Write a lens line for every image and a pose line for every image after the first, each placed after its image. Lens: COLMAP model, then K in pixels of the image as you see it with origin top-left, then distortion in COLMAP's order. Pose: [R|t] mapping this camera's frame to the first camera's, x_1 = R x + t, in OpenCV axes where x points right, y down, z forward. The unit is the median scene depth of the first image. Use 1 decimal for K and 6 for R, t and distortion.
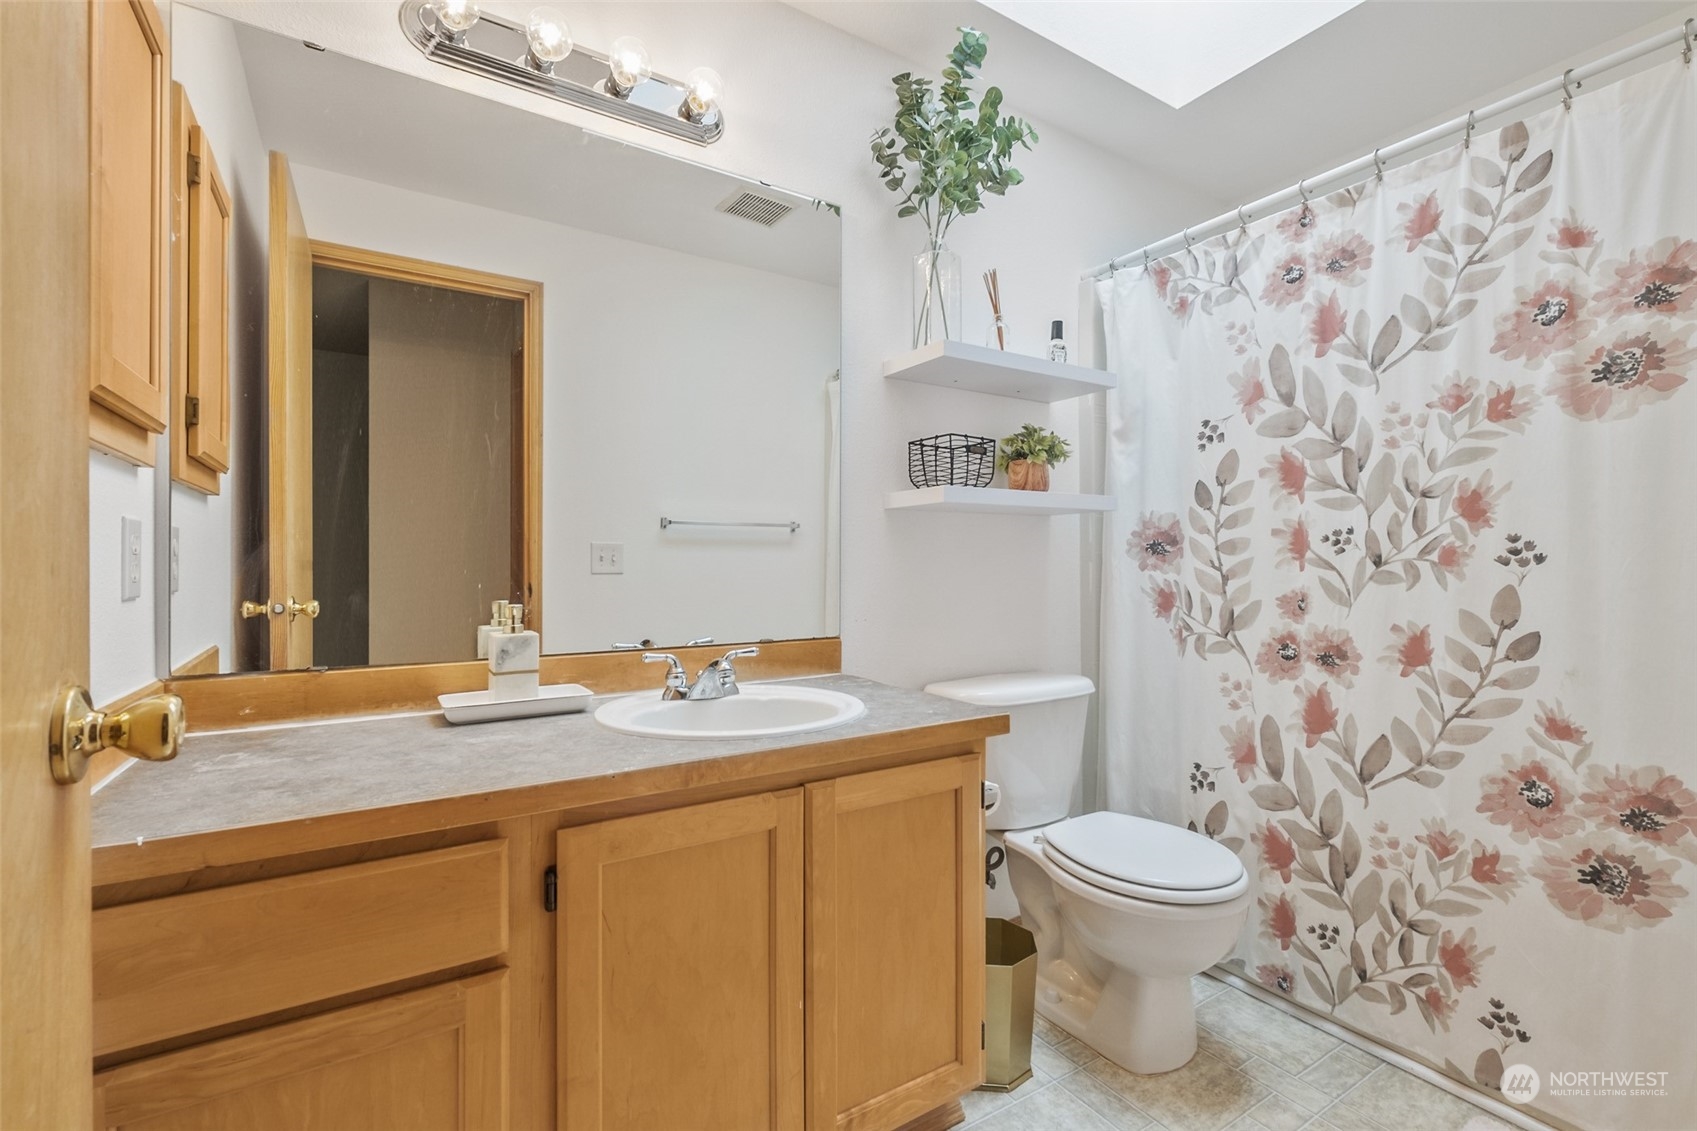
lens RADIAL K [[774.6, 0, 850.2], [0, 774.6, 561.6], [0, 0, 1]] dist [-0.001282, 0.000326]
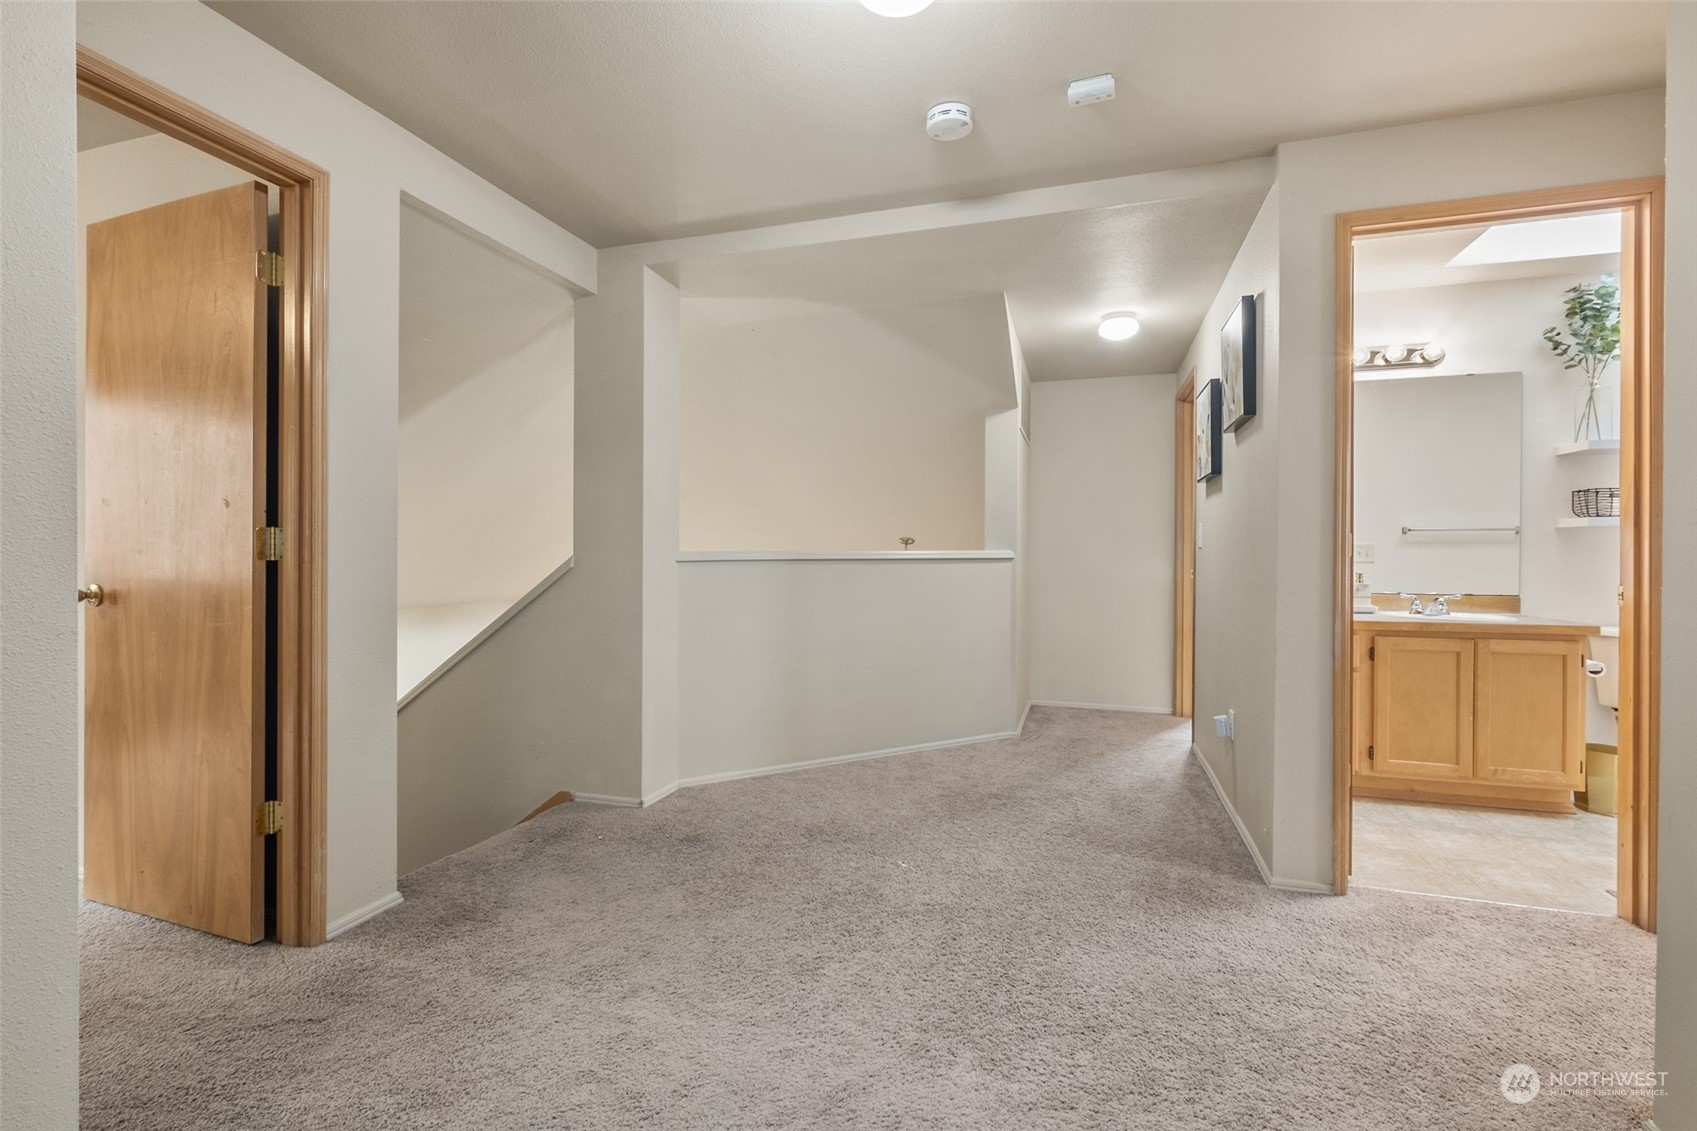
lens RADIAL K [[774.6, 0, 841.2], [0, 774.6, 557.0], [0, 0, 1]] dist [-0.001282, 0.000326]
pose [[0.659569, 0.010023, -0.751577, 0.506234], [-0.004805, 0.999947, 0.009118, -0.014524], [0.751629, -0.002403, 0.659582, -2.426807]]
